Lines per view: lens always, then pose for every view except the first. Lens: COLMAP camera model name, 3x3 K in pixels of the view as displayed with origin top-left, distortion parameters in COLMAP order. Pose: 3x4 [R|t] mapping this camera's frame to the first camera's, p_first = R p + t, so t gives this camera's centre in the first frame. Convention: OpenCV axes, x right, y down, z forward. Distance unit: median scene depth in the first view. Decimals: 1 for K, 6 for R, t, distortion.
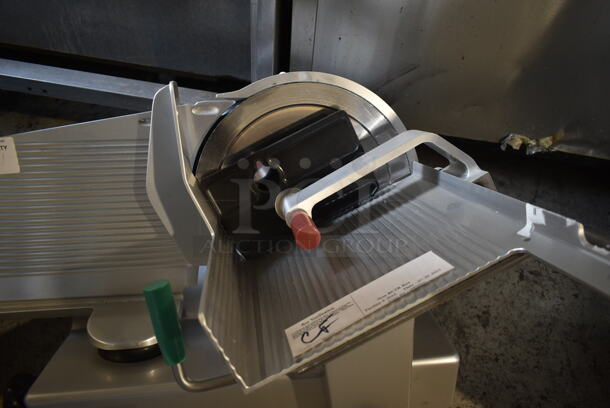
lens RADIAL K [[460.2, 0, 305.8], [0, 460.2, 203.3], [0, 0, 1]] dist [-0.033583, 0.015925]
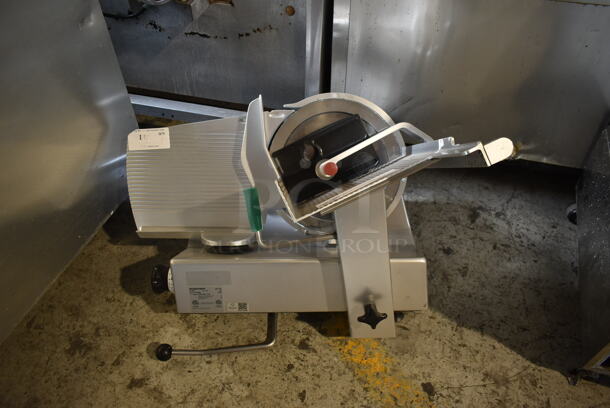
lens RADIAL K [[460.2, 0, 304.9], [0, 460.2, 205.4], [0, 0, 1]] dist [-0.033583, 0.015925]
pose [[0.992982, 0.023107, -0.115988, 0.072030], [-0.040845, 0.987386, -0.152976, 0.307941], [0.110990, 0.156639, 0.981400, -0.490326]]
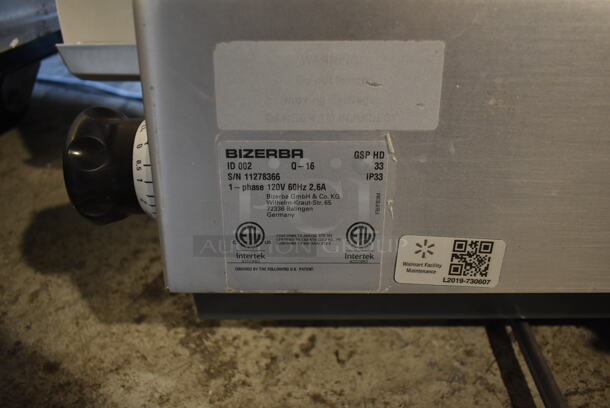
lens RADIAL K [[460.2, 0, 306.0], [0, 460.2, 203.8], [0, 0, 1]] dist [-0.033583, 0.015925]
pose [[0.986392, 0.004614, -0.164344, -0.285646], [-0.055516, 0.950242, -0.306527, 0.451165], [0.154752, 0.311479, 0.937567, 0.489477]]
